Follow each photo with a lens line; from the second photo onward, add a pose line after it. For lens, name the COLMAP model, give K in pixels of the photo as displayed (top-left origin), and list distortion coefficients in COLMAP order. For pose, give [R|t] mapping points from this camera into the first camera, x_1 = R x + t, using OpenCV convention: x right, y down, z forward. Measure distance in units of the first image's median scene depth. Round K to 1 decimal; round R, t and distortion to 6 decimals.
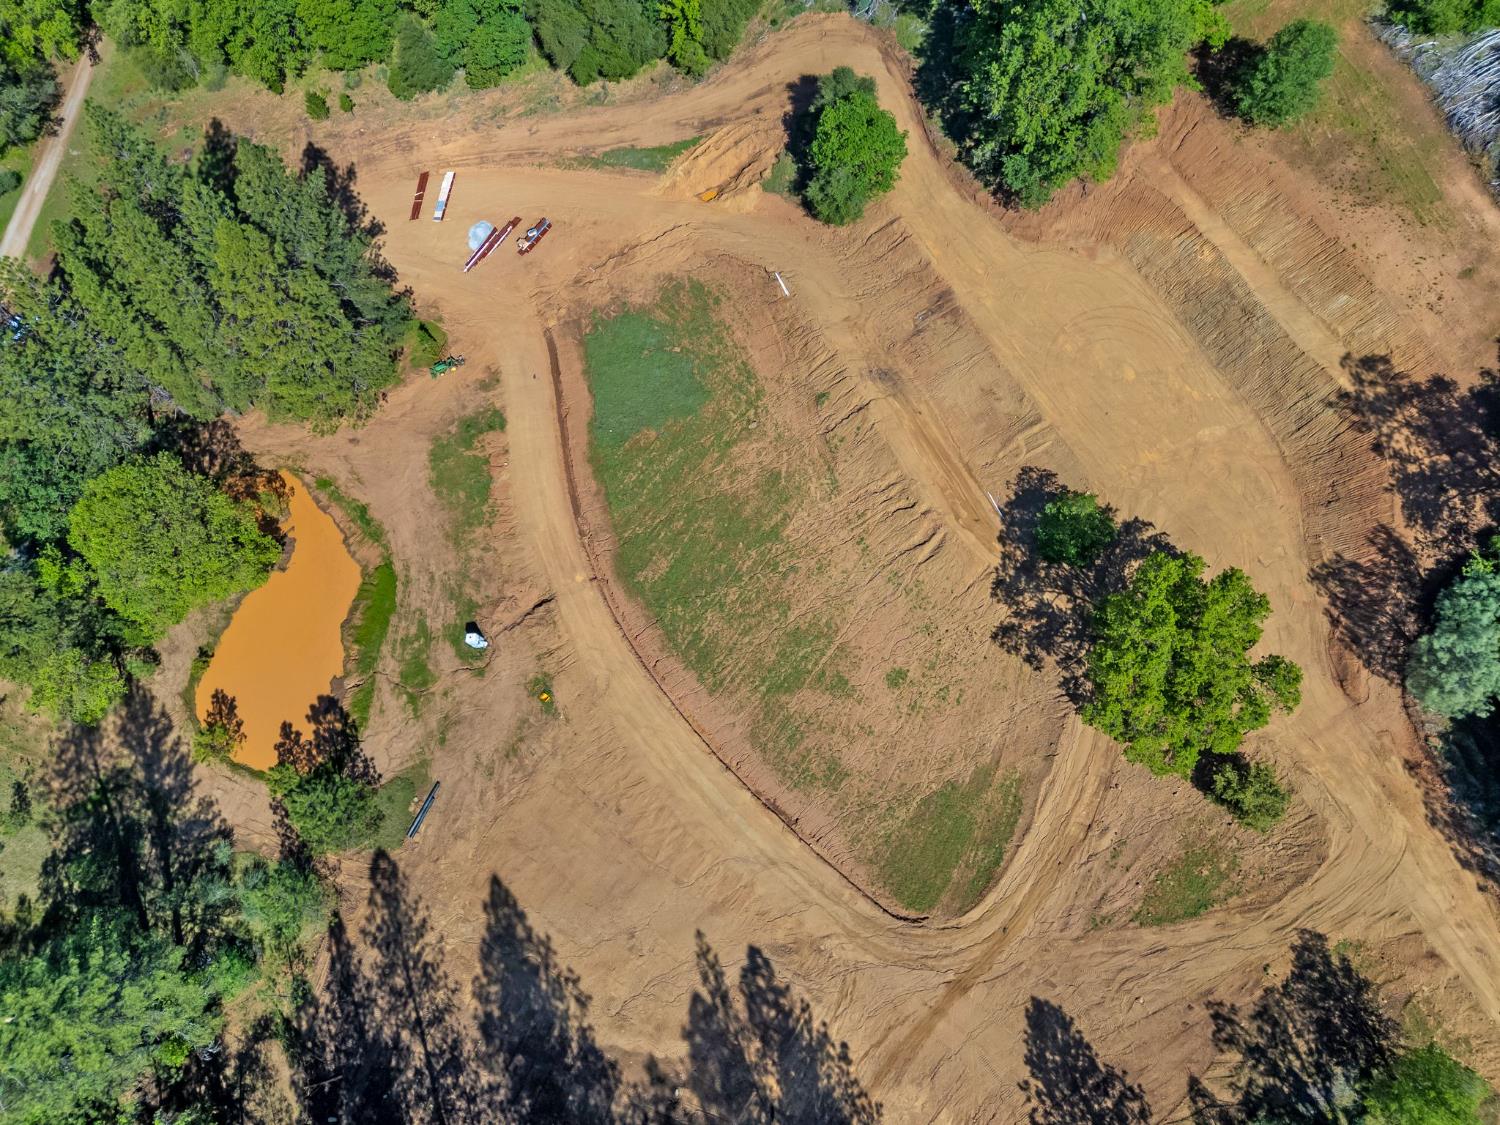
lens RADIAL K [[1100.6, 0, 750.0], [0, 1100.6, 562.5], [0, 0, 1]] dist [0.067468, -0.058306]
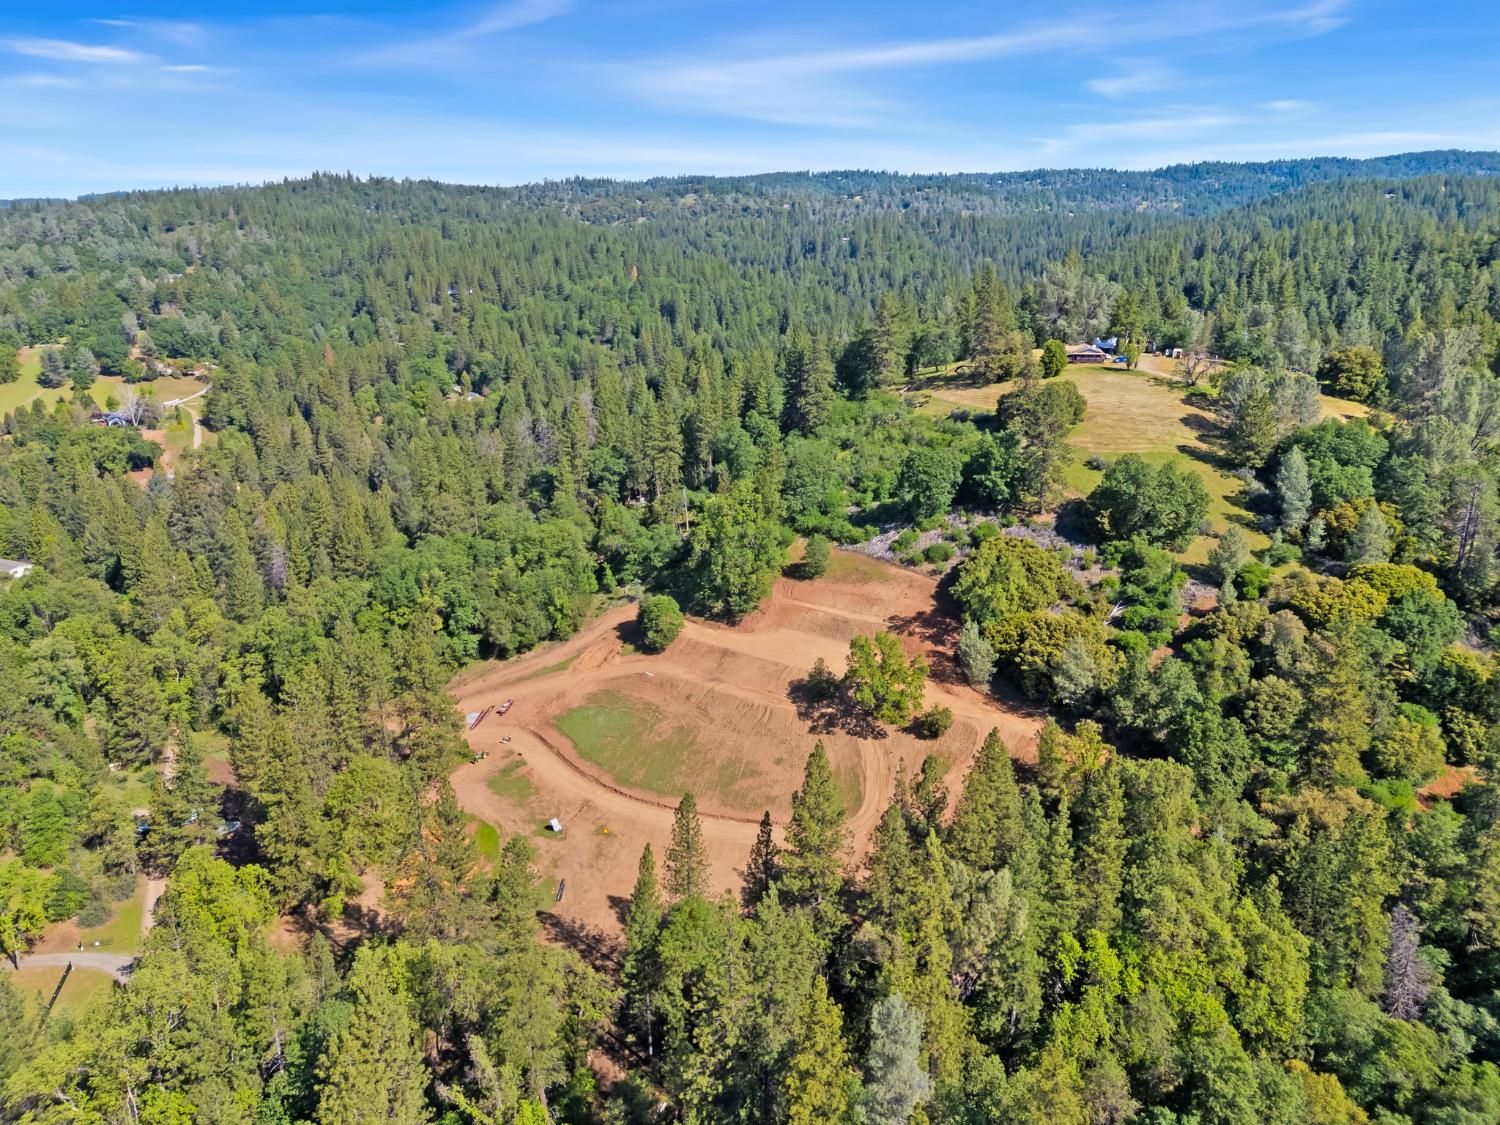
lens RADIAL K [[1100.6, 0, 750.0], [0, 1100.6, 562.5], [0, 0, 1]] dist [0.067468, -0.058306]
pose [[0.905833, -0.107590, 0.409745, -0.663002], [0.384994, 0.612649, -0.690247, 1.192974], [-0.176766, 0.782998, 0.596379, -0.457786]]
